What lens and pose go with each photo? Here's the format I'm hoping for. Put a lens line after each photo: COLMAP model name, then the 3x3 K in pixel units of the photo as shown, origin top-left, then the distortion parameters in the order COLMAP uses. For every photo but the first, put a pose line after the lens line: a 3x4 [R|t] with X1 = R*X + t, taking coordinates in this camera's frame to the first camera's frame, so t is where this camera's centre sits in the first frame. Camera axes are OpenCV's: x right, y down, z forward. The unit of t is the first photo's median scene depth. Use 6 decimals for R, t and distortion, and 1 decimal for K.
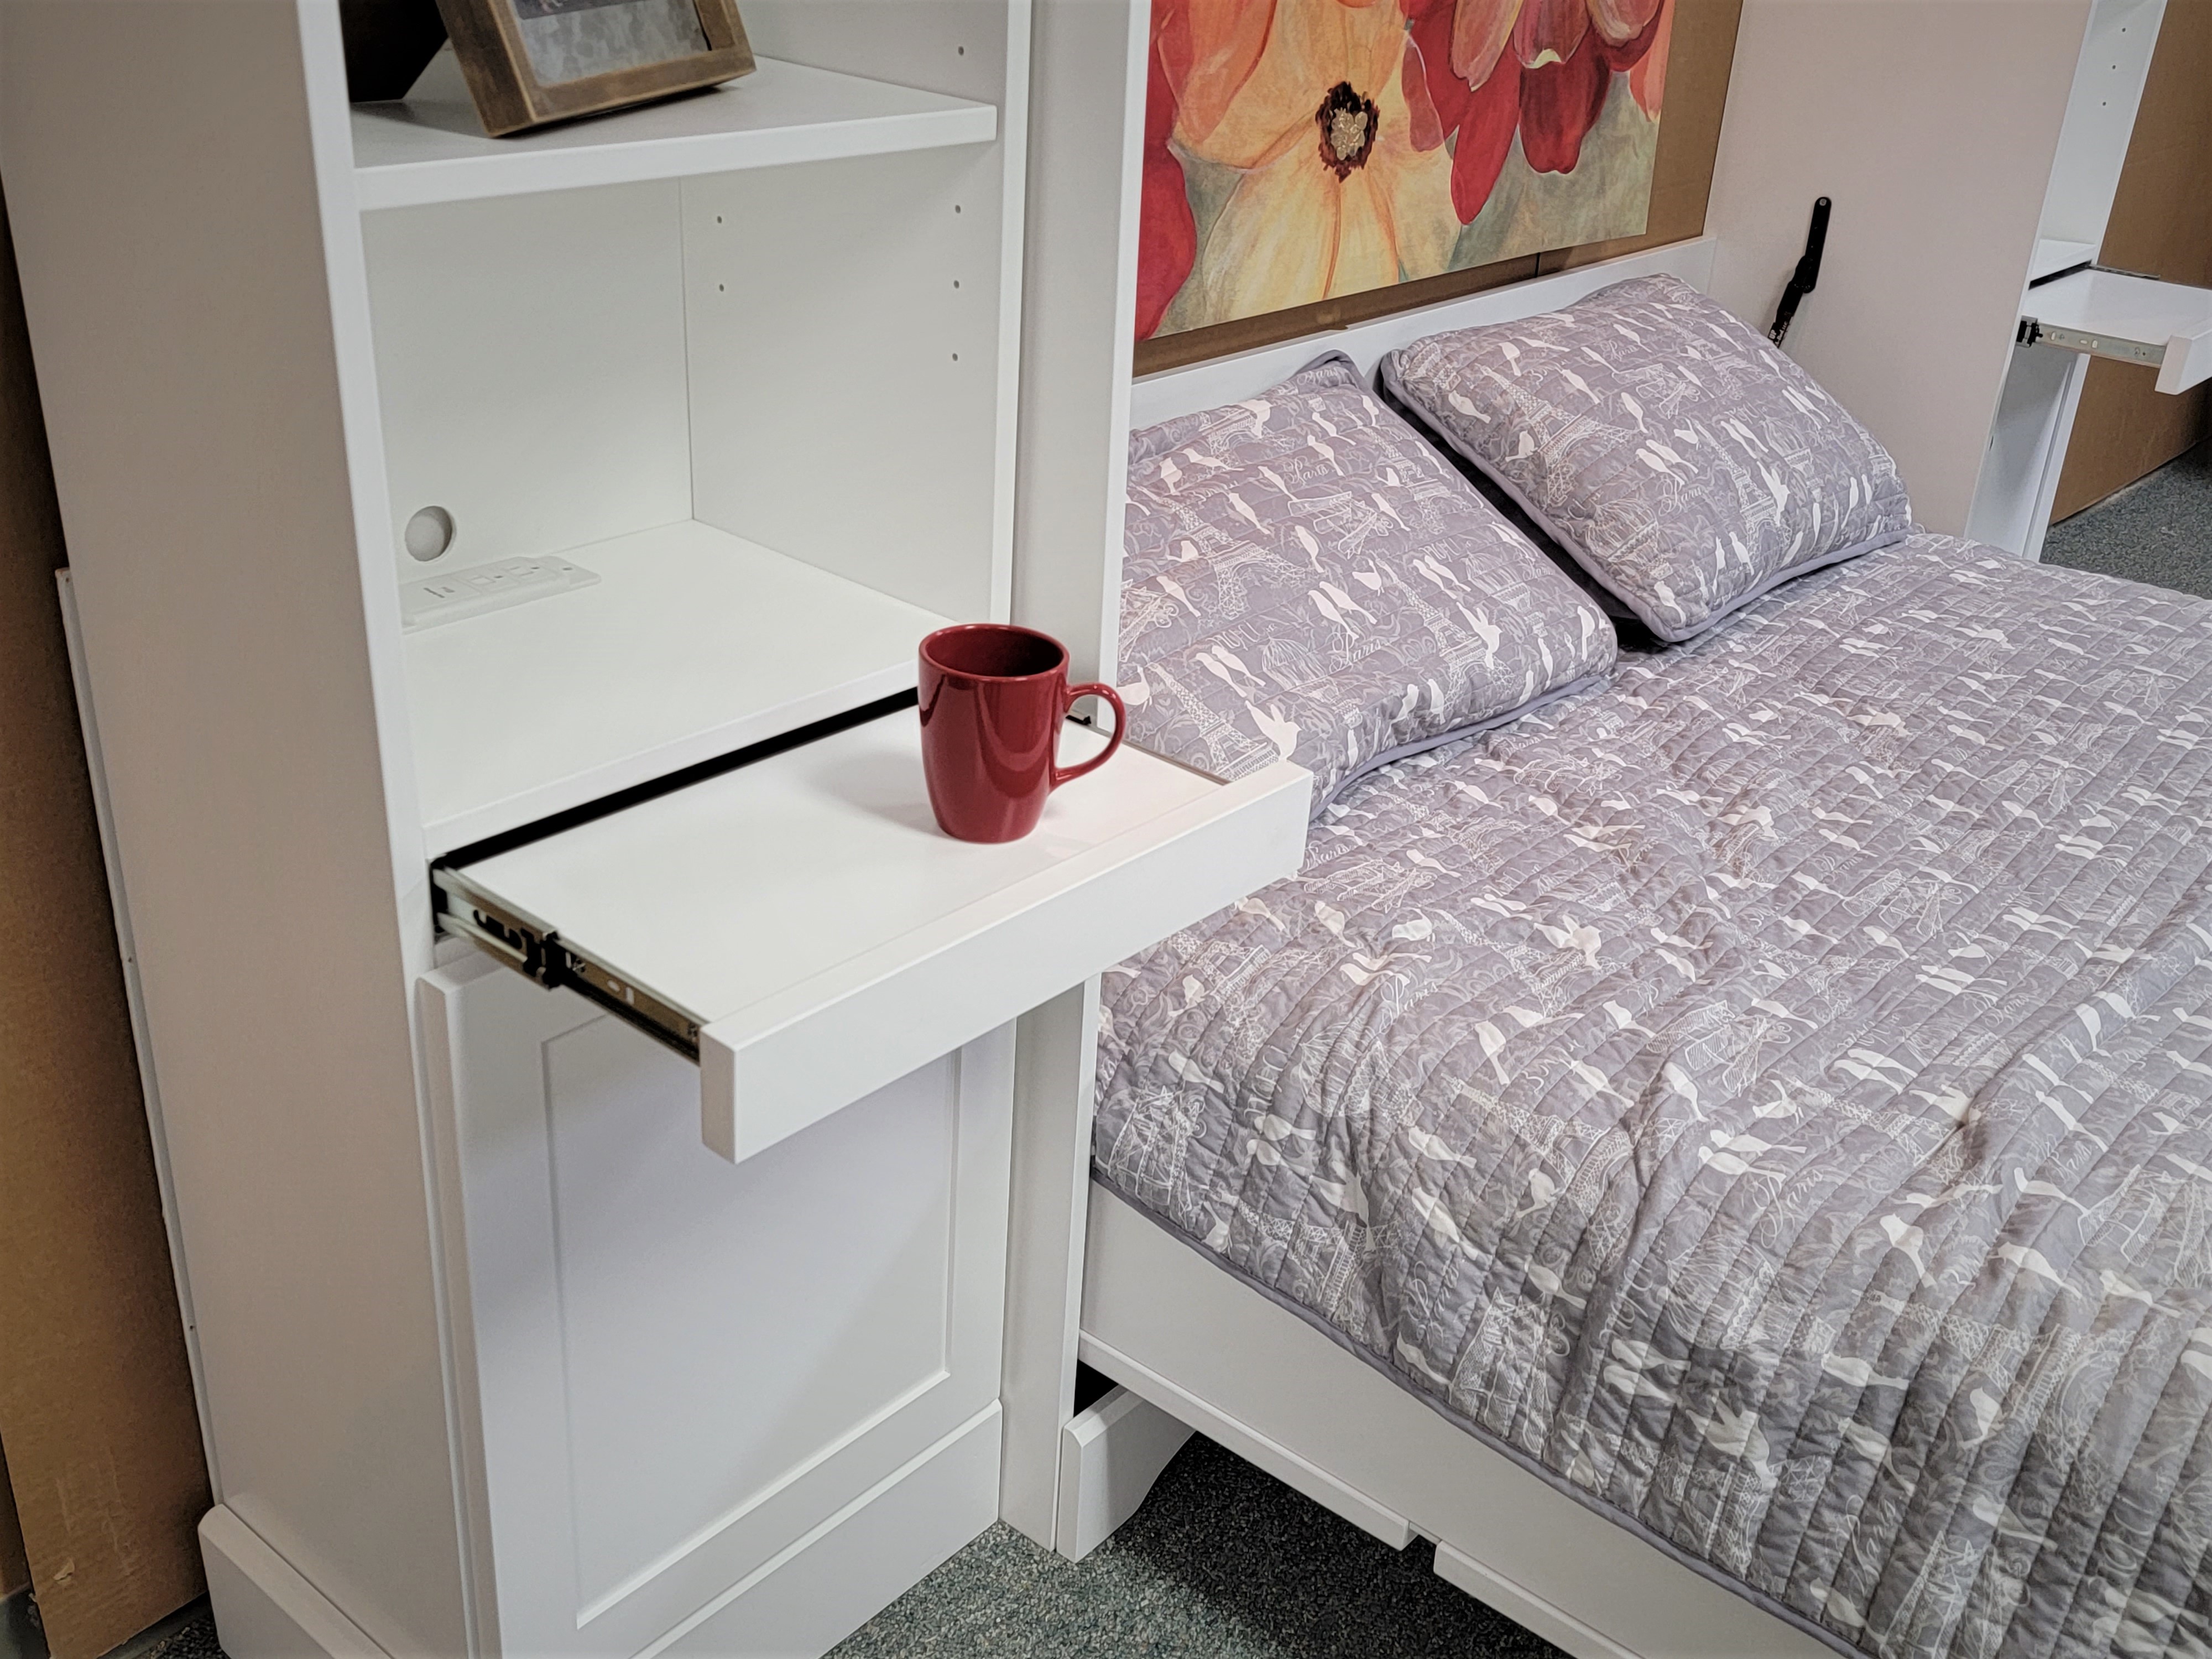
lens RADIAL K [[2184.6, 0, 1106.0], [0, 2184.6, 829.5], [0, 0, 1]] dist [0.078427, -0.009520]
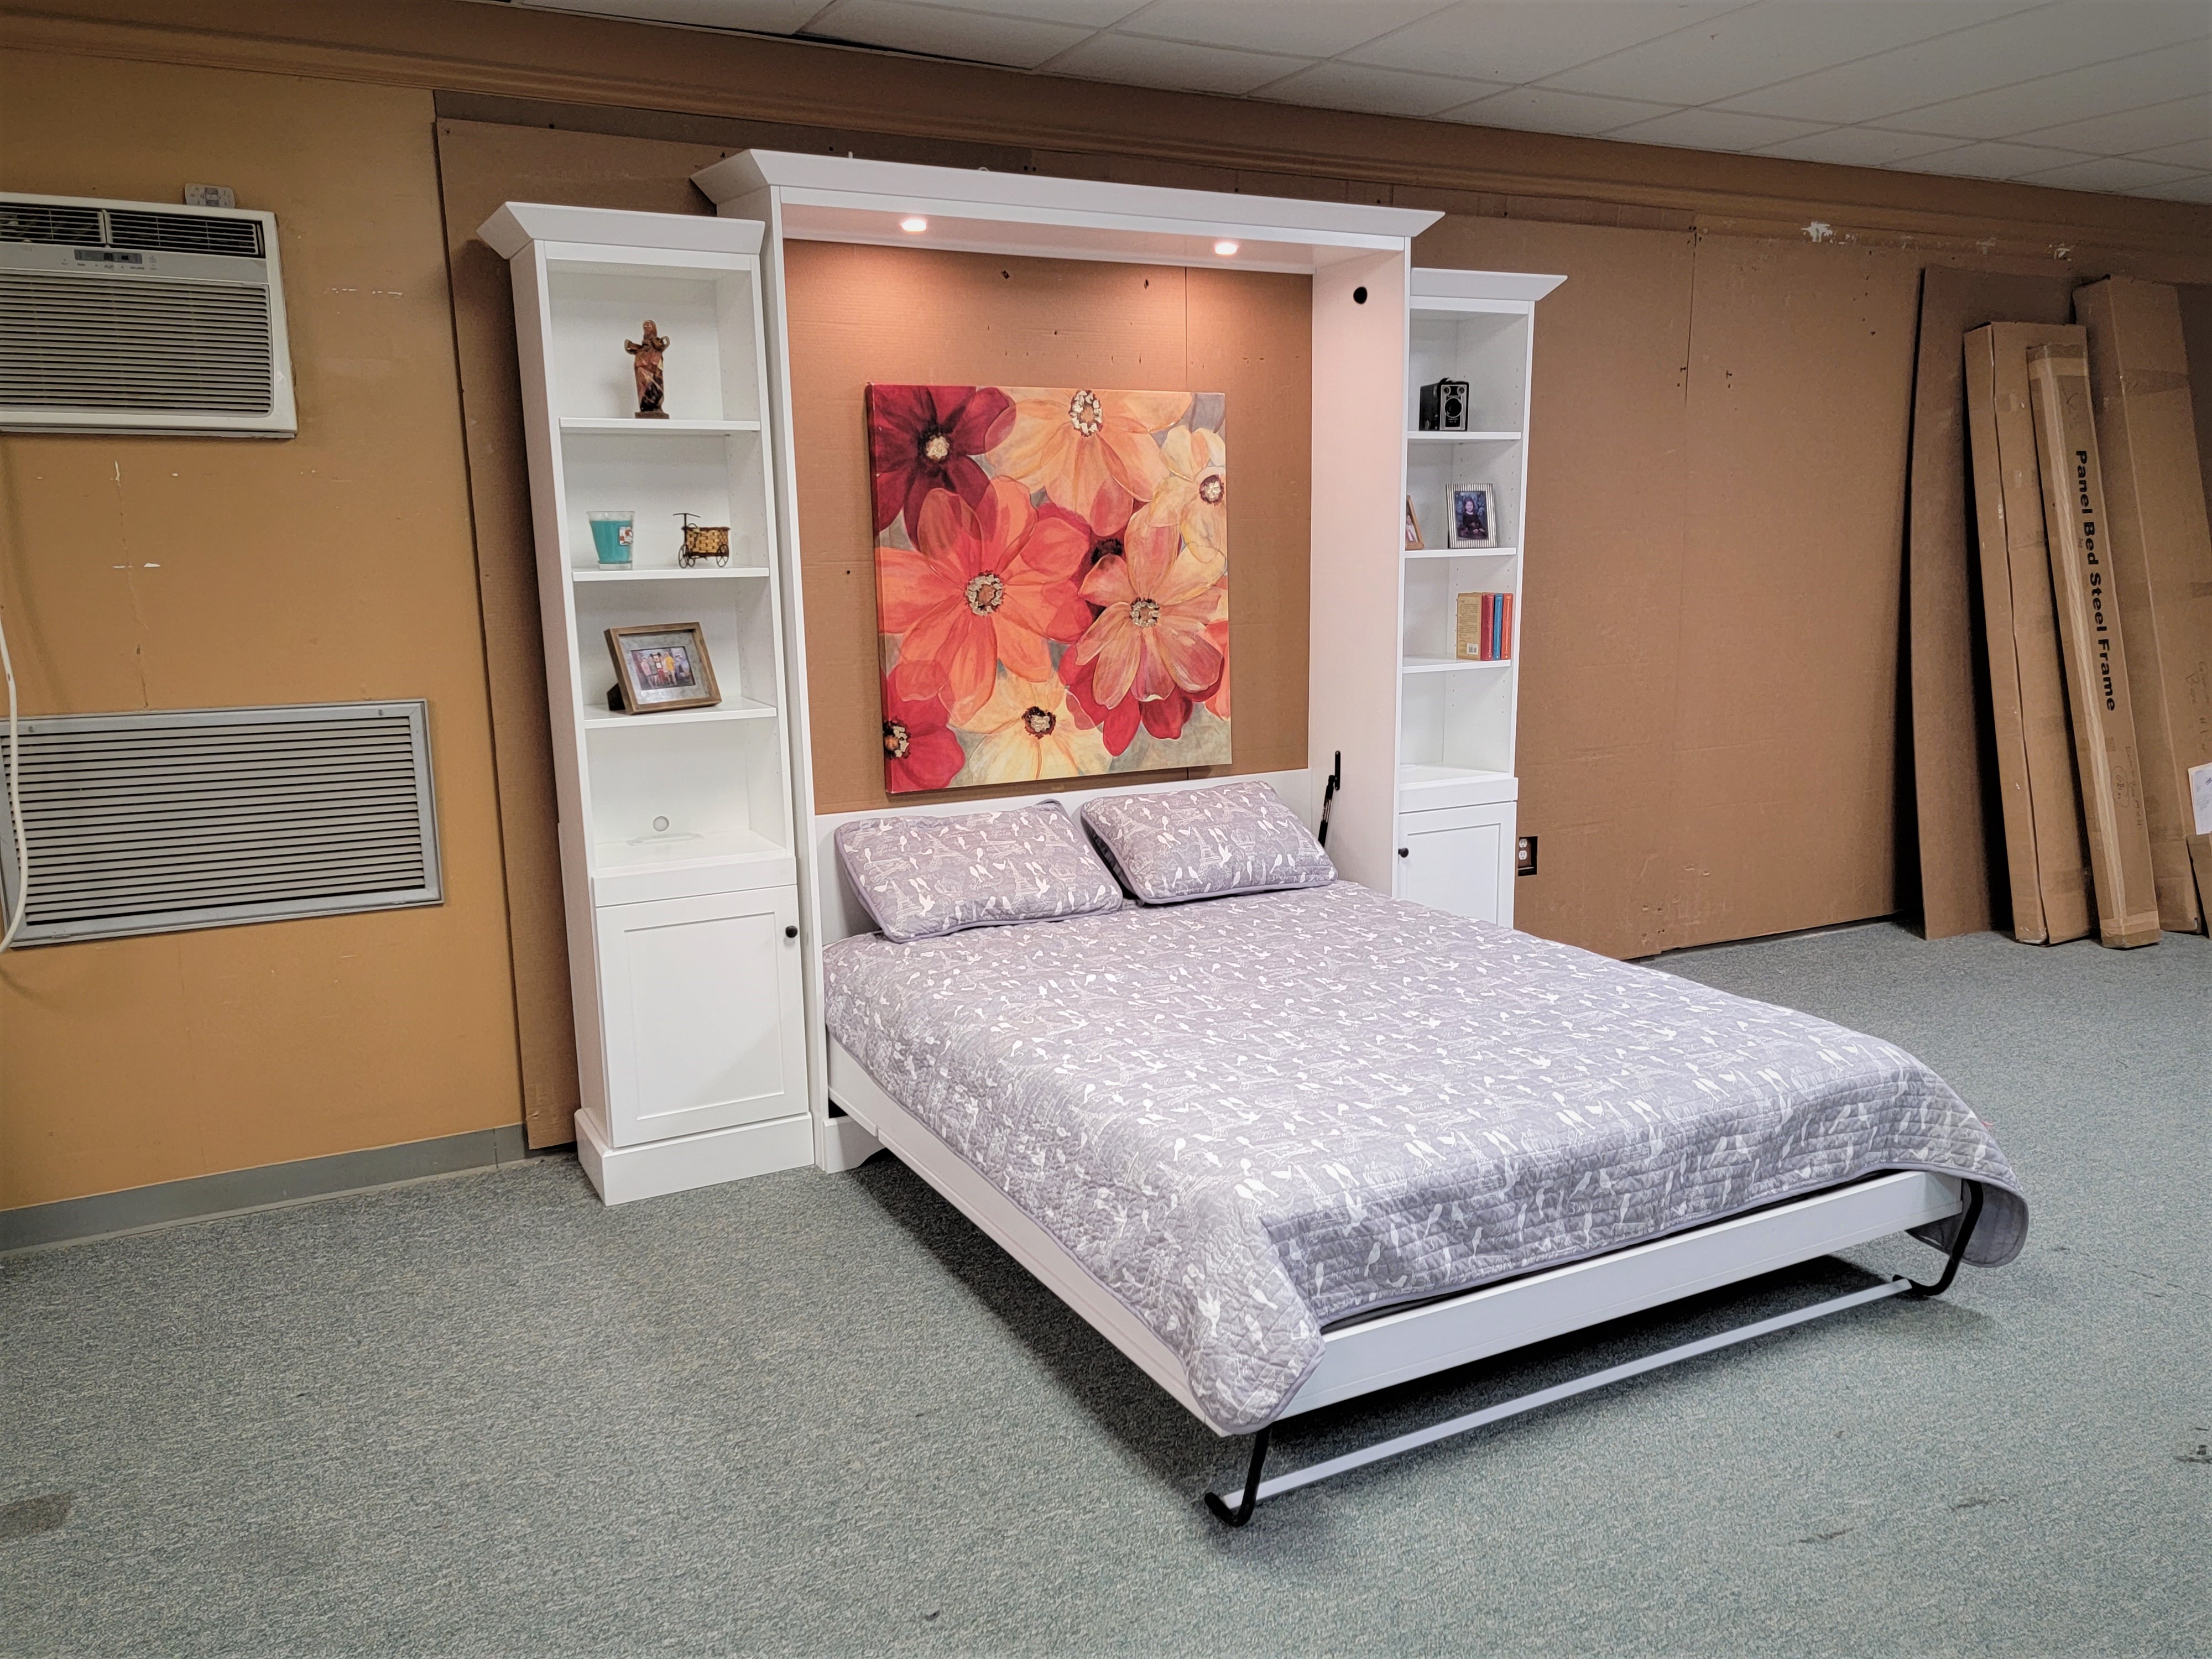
lens RADIAL K [[1658.1, 0, 1106.0], [0, 1658.1, 829.5], [0, 0, 1]] dist [0.082771, -0.074369]
pose [[0.928720, -0.002760, -0.370772, 0.955348], [-0.098848, 0.961939, -0.254758, 0.343738], [0.357364, 0.273249, 0.893099, -0.821800]]
